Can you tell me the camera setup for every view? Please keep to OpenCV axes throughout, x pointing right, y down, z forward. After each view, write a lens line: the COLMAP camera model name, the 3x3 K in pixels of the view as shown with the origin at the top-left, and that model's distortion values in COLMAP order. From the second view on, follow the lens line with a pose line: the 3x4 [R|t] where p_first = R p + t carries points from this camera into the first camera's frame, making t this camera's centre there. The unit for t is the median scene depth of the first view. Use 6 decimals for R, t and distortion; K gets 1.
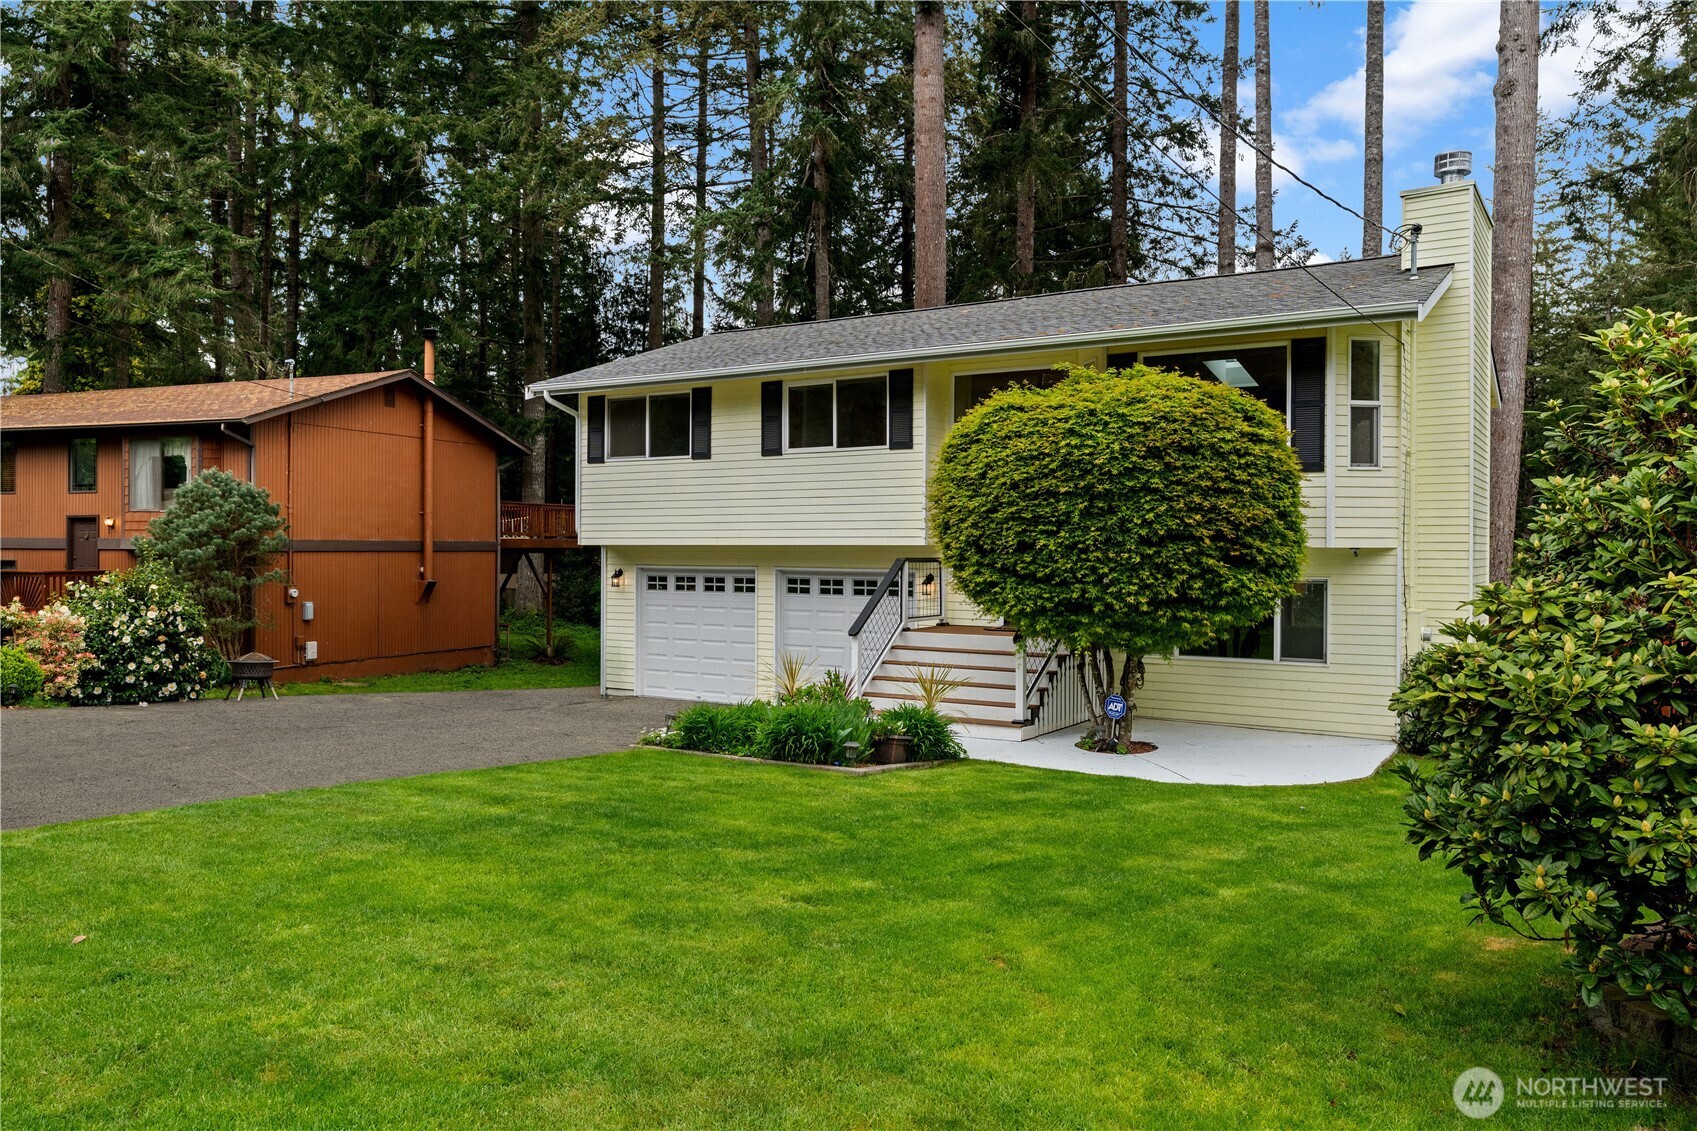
lens RADIAL K [[1212.1, 0, 849.3], [0, 1212.1, 559.1], [0, 0, 1]] dist [0.011897, 0.003572]
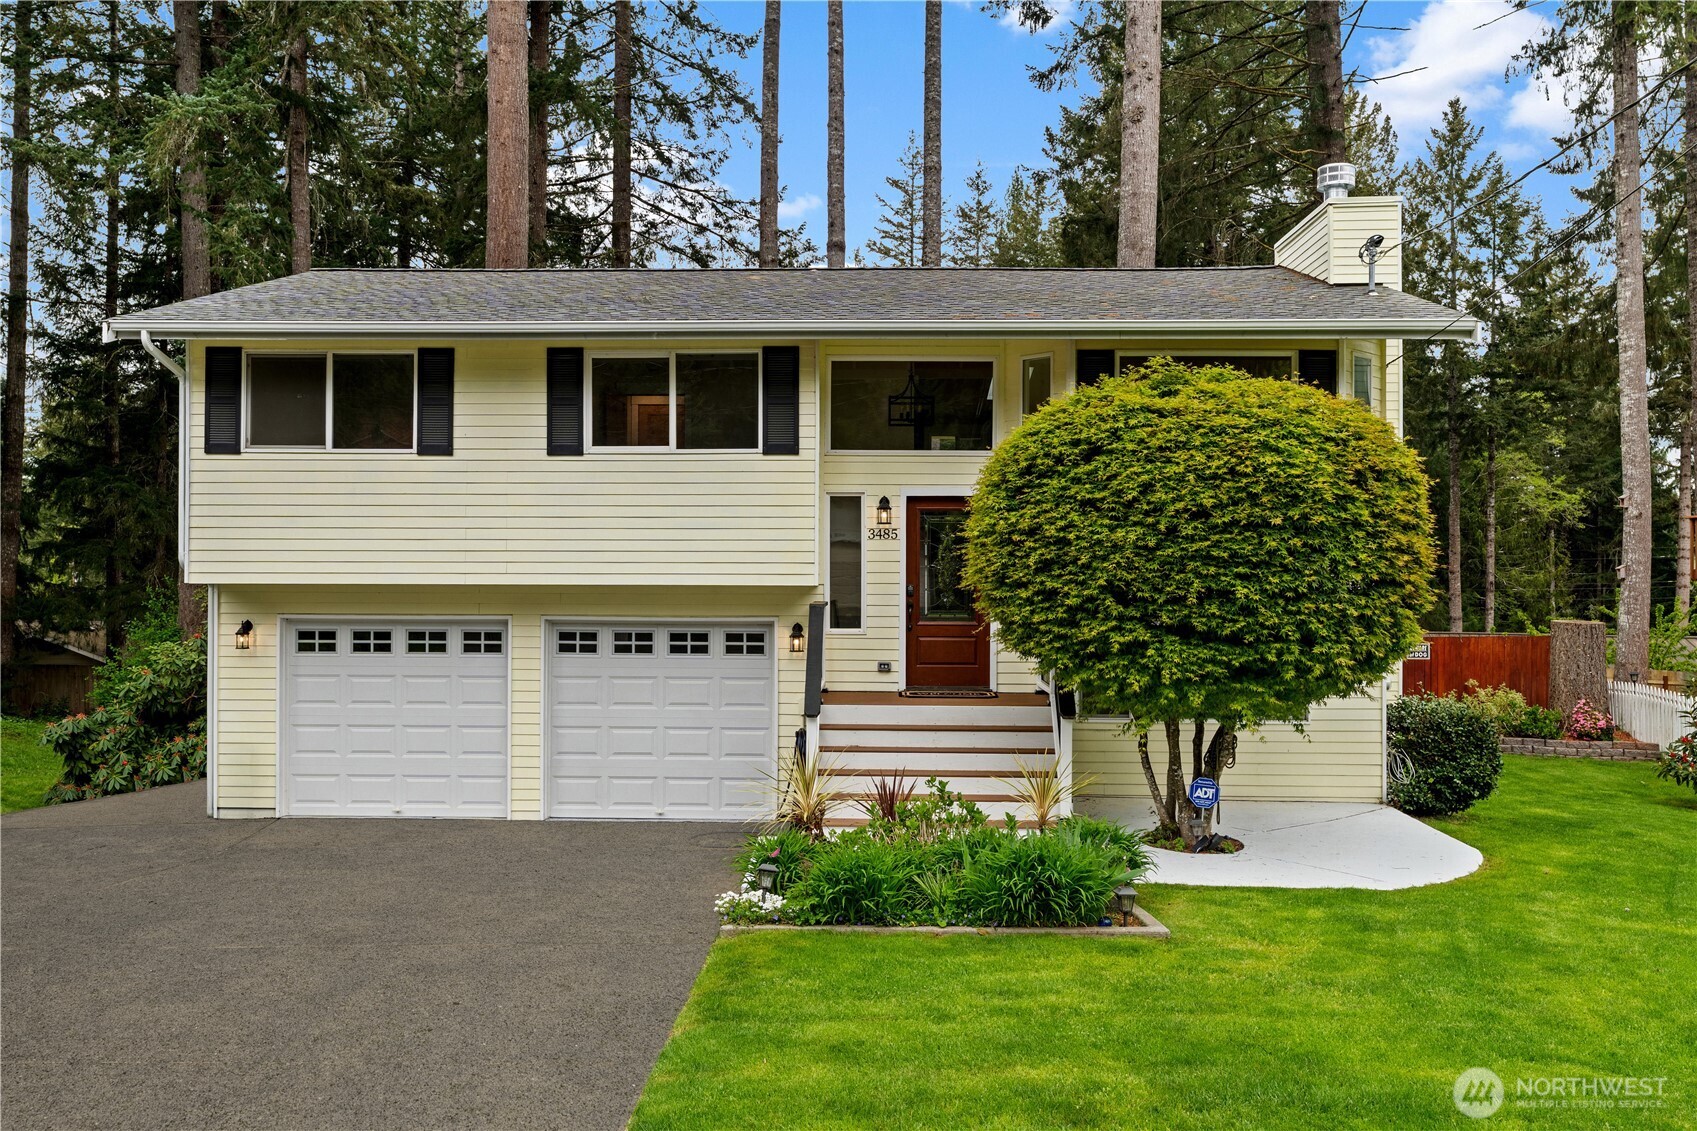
lens RADIAL K [[1356.6, 0, 848.2], [0, 1356.6, 570.8], [0, 0, 1]] dist [-0.000867, -0.001551]
pose [[0.865565, 0.001998, 0.500793, -0.297127], [0.003074, 0.999952, -0.009302, -0.011443], [-0.500788, 0.009591, 0.865517, 0.242152]]
